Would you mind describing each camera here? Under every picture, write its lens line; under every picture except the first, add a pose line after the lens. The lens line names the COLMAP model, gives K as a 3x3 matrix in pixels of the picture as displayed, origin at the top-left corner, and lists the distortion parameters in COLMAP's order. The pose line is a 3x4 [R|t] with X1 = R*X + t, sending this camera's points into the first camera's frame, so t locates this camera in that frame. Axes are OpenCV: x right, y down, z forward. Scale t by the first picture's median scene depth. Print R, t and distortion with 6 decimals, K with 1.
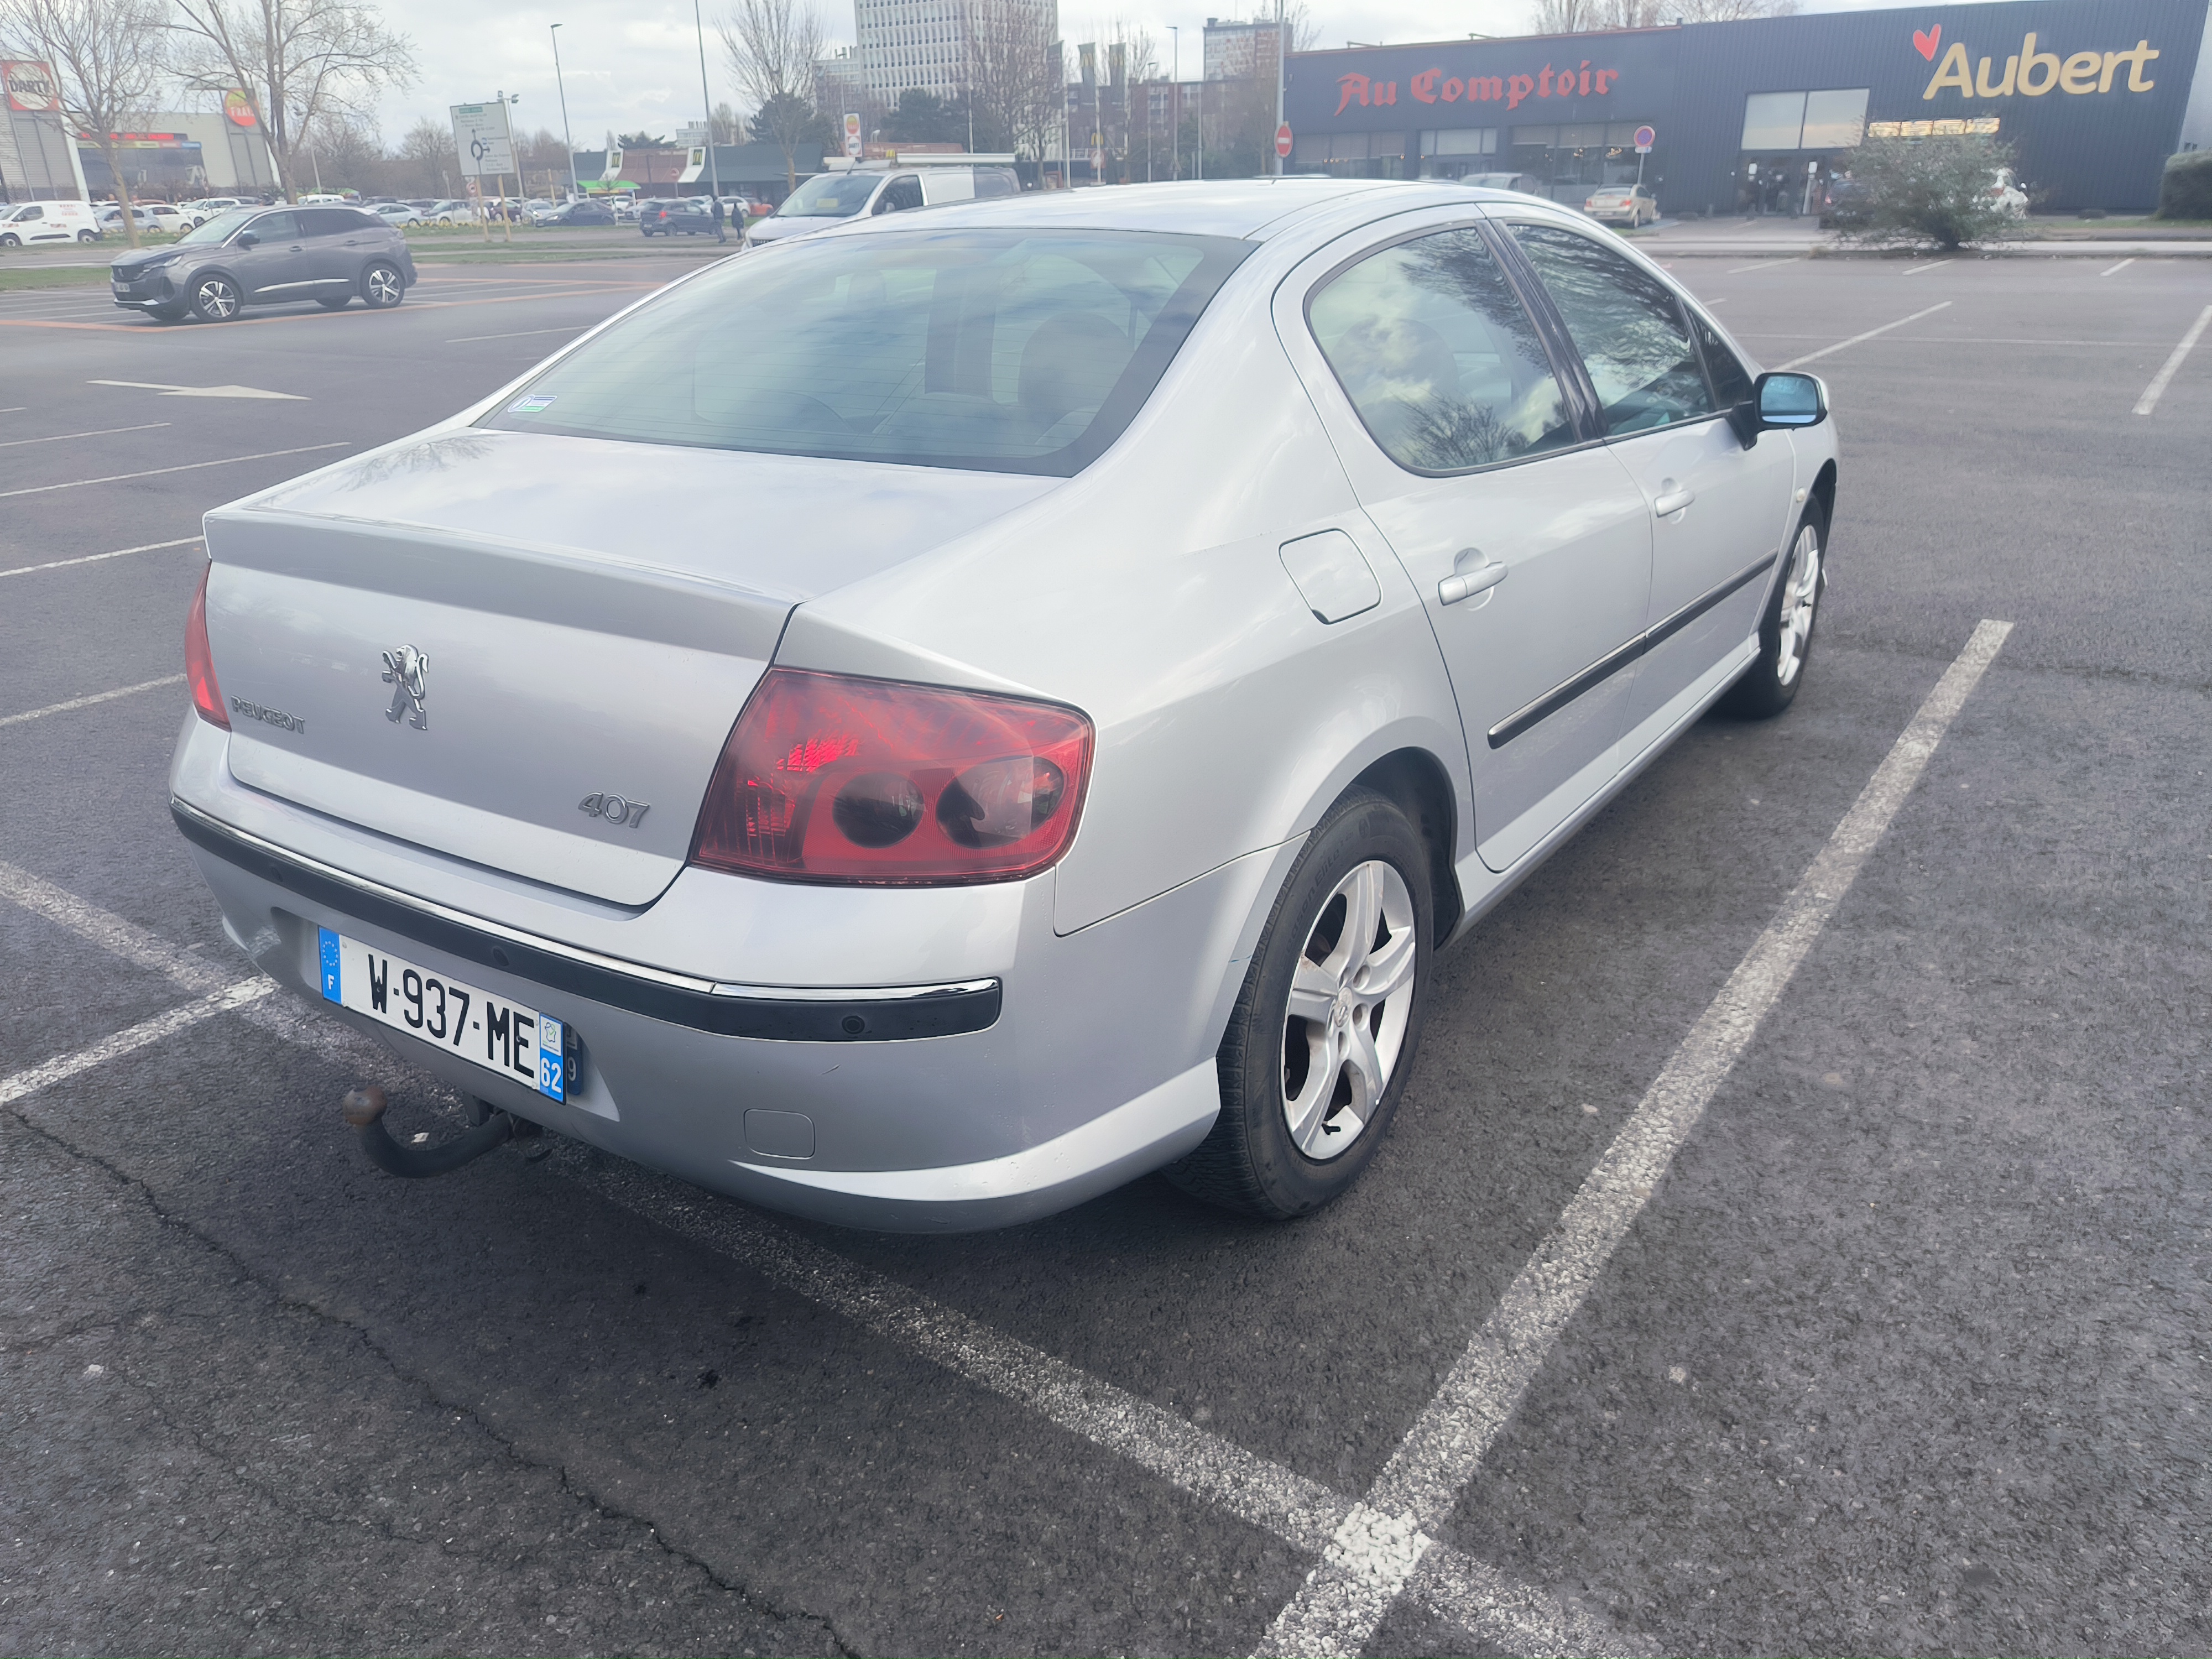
lens RADIAL K [[1595.6, 0, 1106.0], [0, 1595.6, 829.5], [0, 0, 1]] dist [0.007917, -0.002378]
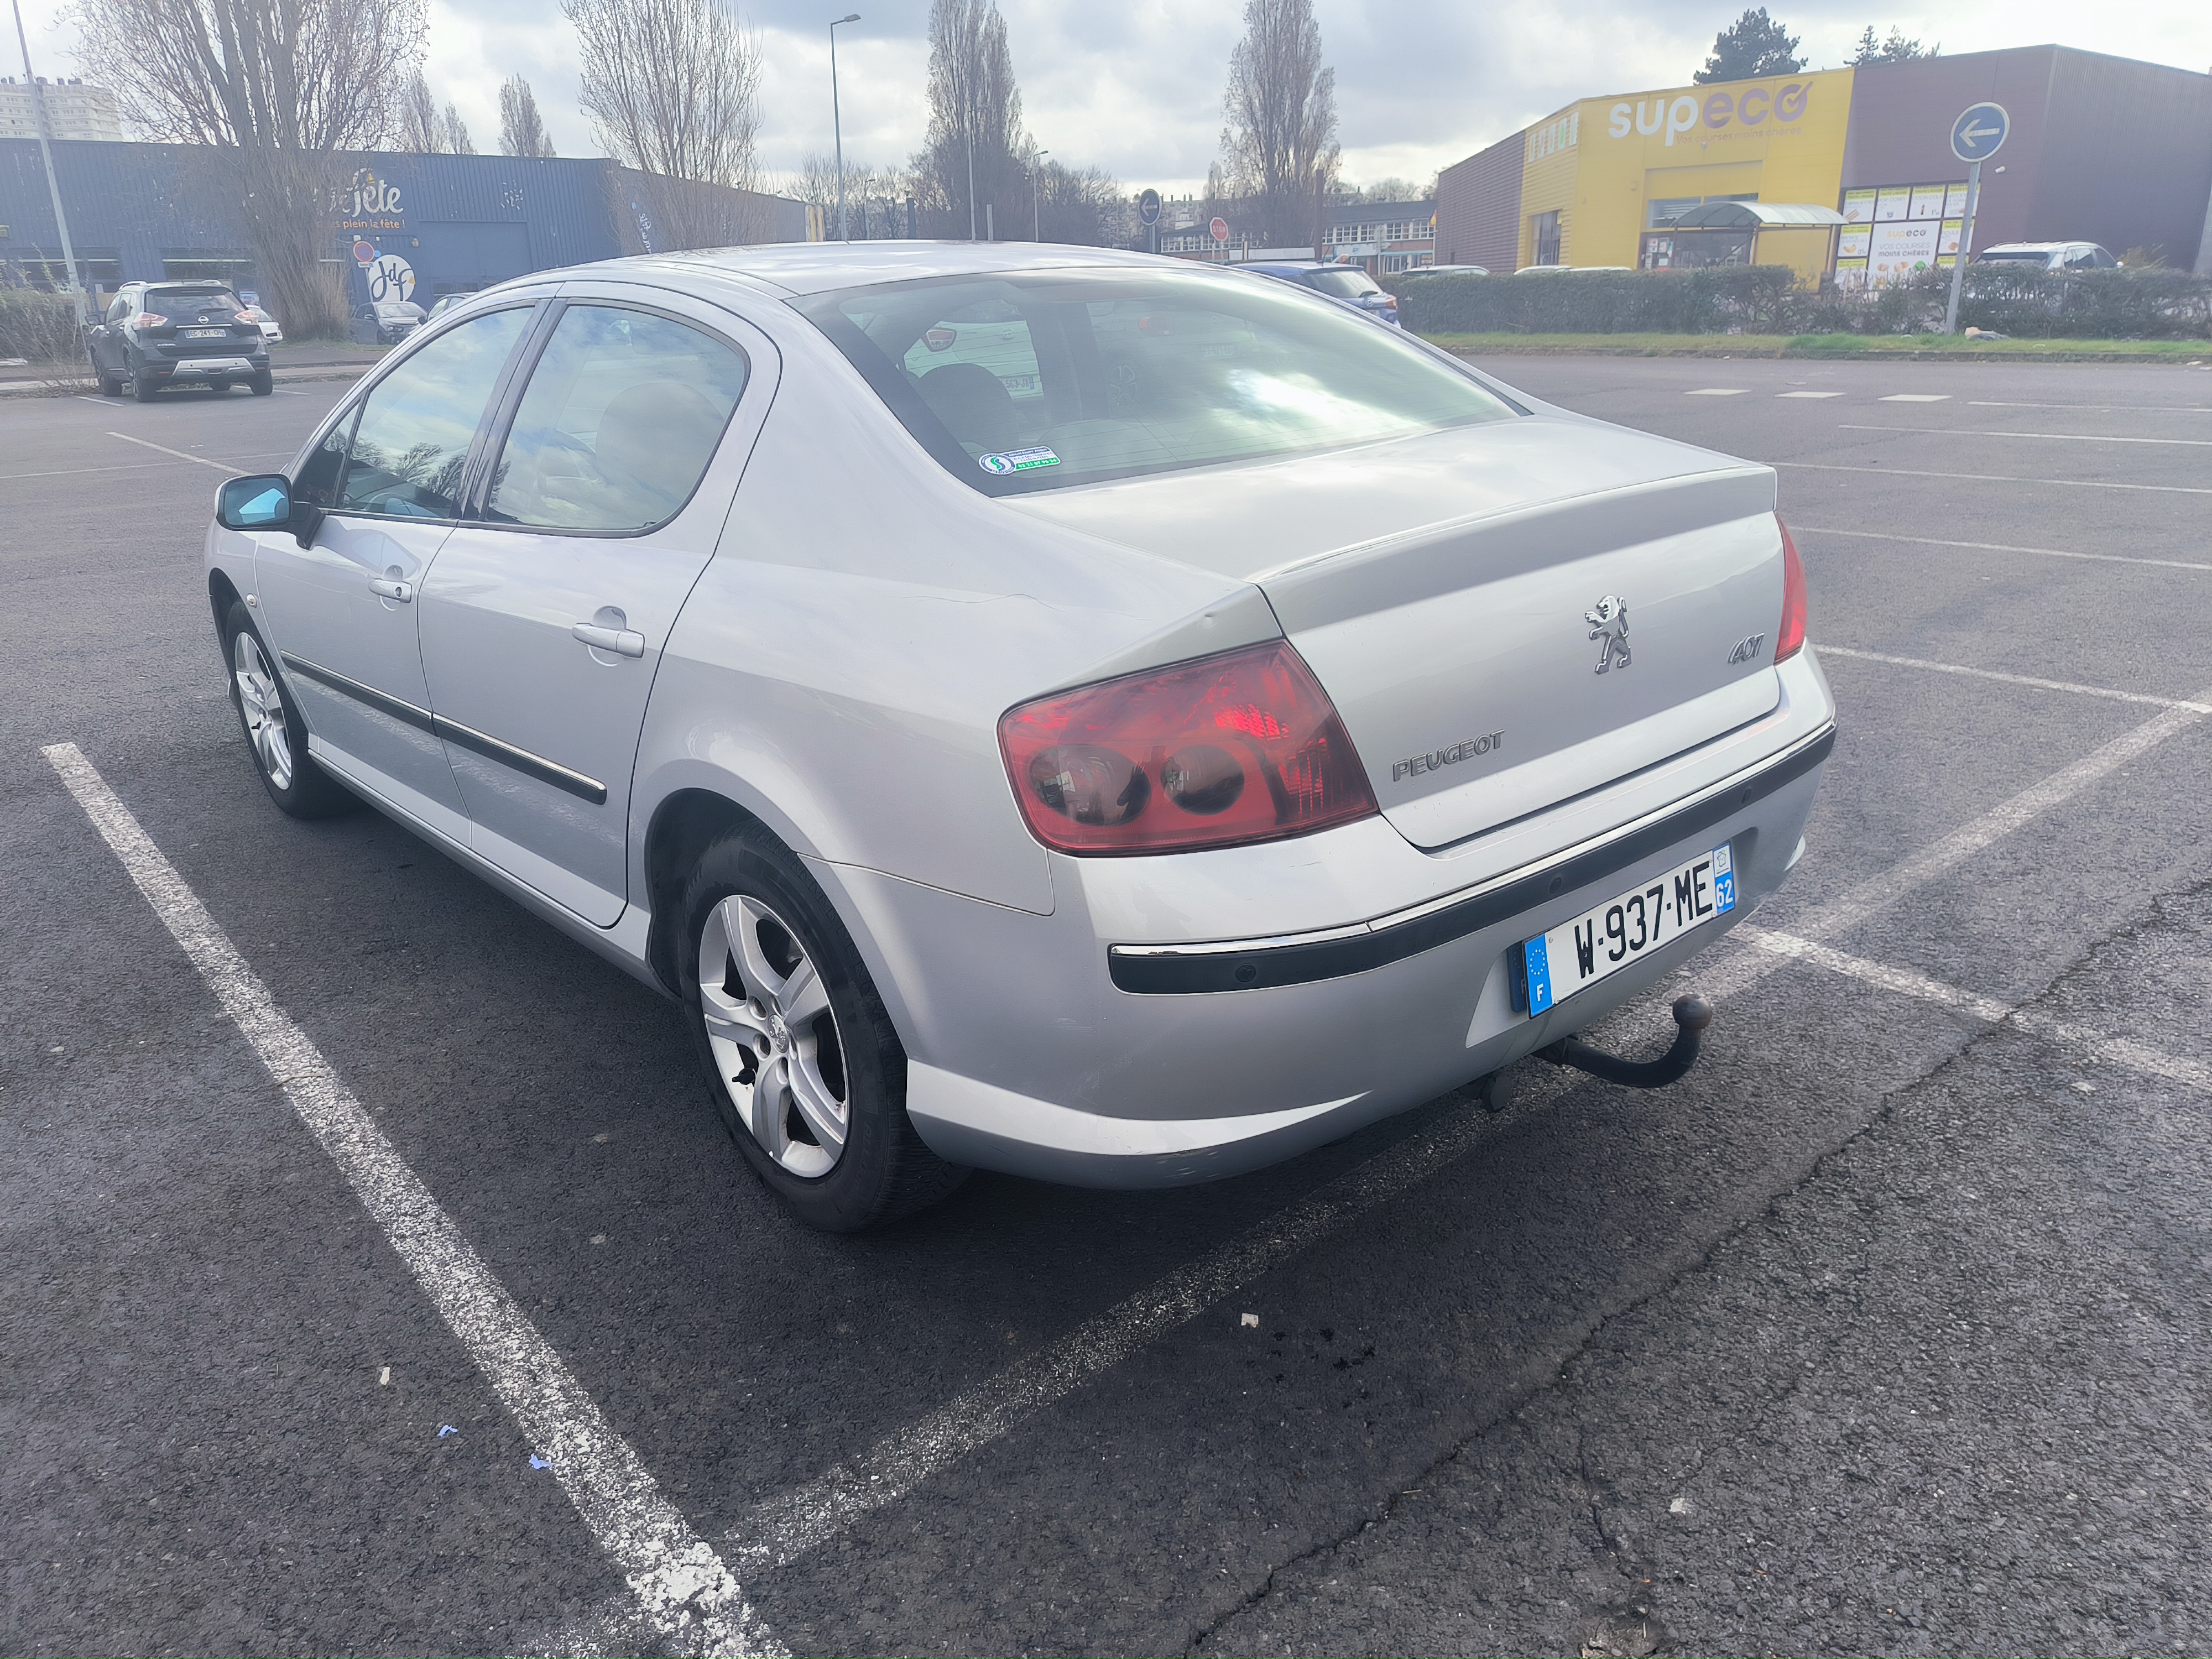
lens RADIAL K [[1595.6, 0, 1106.0], [0, 1595.6, 829.5], [0, 0, 1]] dist [0.007917, -0.002378]
pose [[0.215048, -0.287893, 0.933205, -1.055165], [0.374712, 0.906749, 0.193382, -0.207561], [-0.901856, 0.308097, 0.302872, 0.683546]]
